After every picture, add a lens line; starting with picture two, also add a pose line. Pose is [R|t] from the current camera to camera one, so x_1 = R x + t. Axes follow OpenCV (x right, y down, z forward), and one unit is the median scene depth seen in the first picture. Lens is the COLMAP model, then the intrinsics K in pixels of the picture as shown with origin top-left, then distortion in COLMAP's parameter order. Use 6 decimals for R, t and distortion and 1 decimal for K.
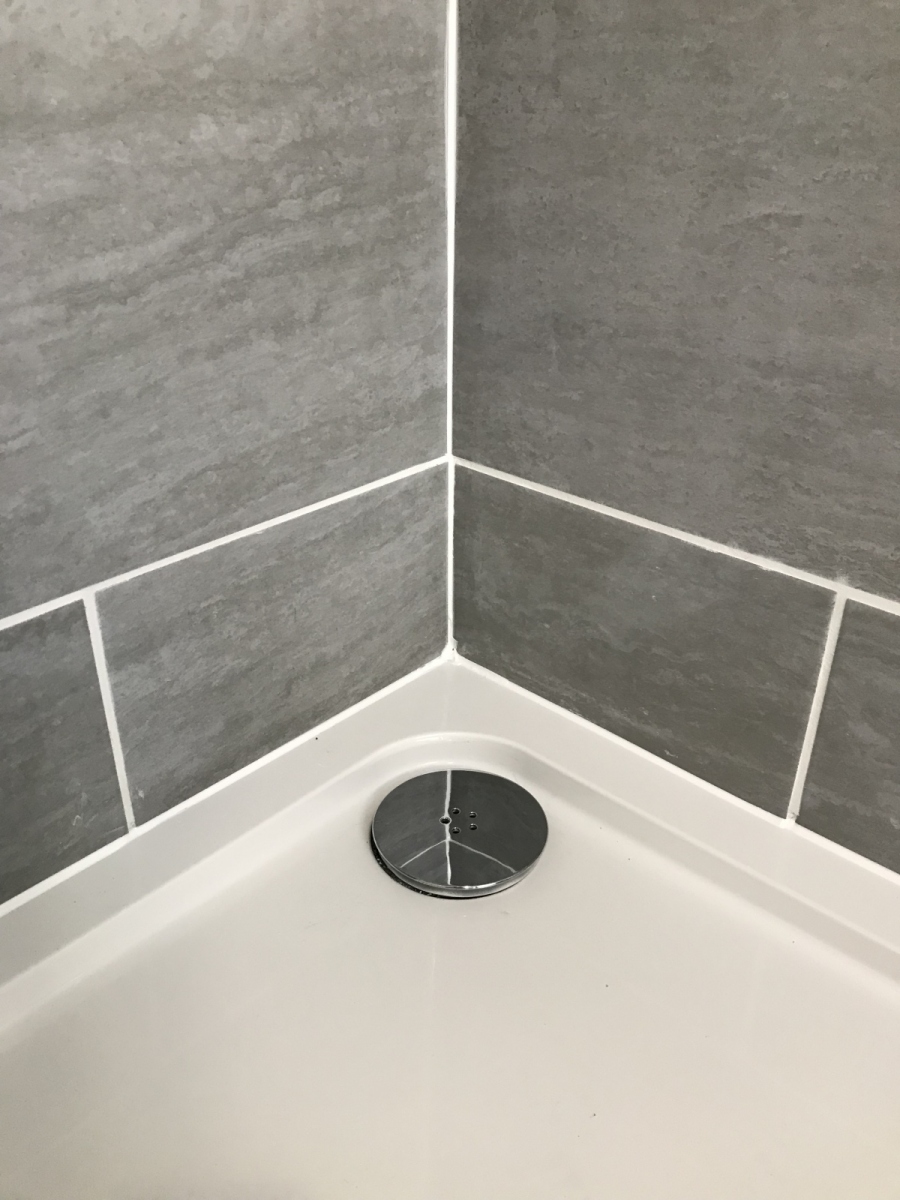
lens RADIAL K [[980.6, 0, 449.7], [0, 980.6, 600.8], [0, 0, 1]] dist [0.038342, -0.034256]
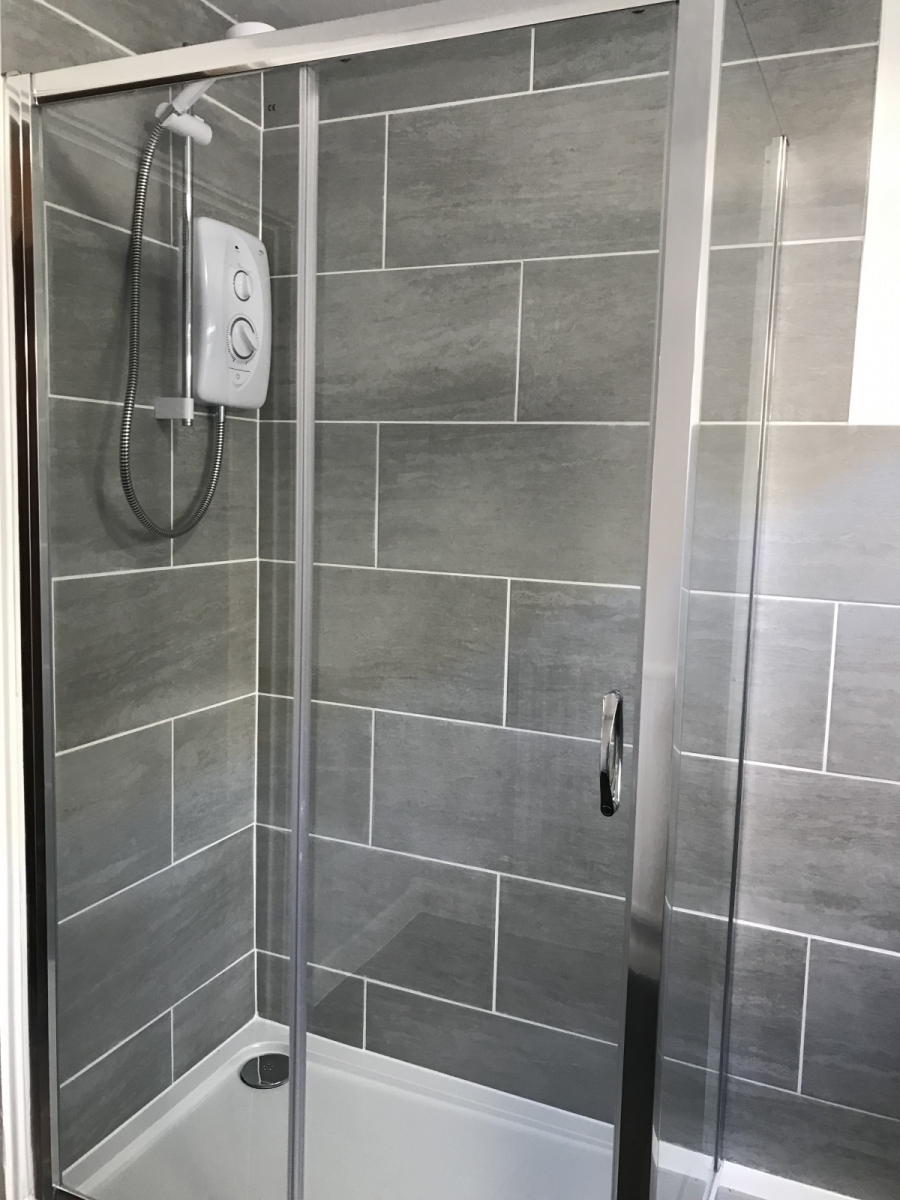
lens RADIAL K [[980.6, 0, 440.8], [0, 980.6, 626.6], [0, 0, 1]] dist [0.038342, -0.034256]
pose [[0.953814, -0.031252, 0.298769, -0.400942], [0.132180, 0.936780, -0.323993, -0.012828], [-0.269755, 0.348520, 0.897645, -2.764788]]
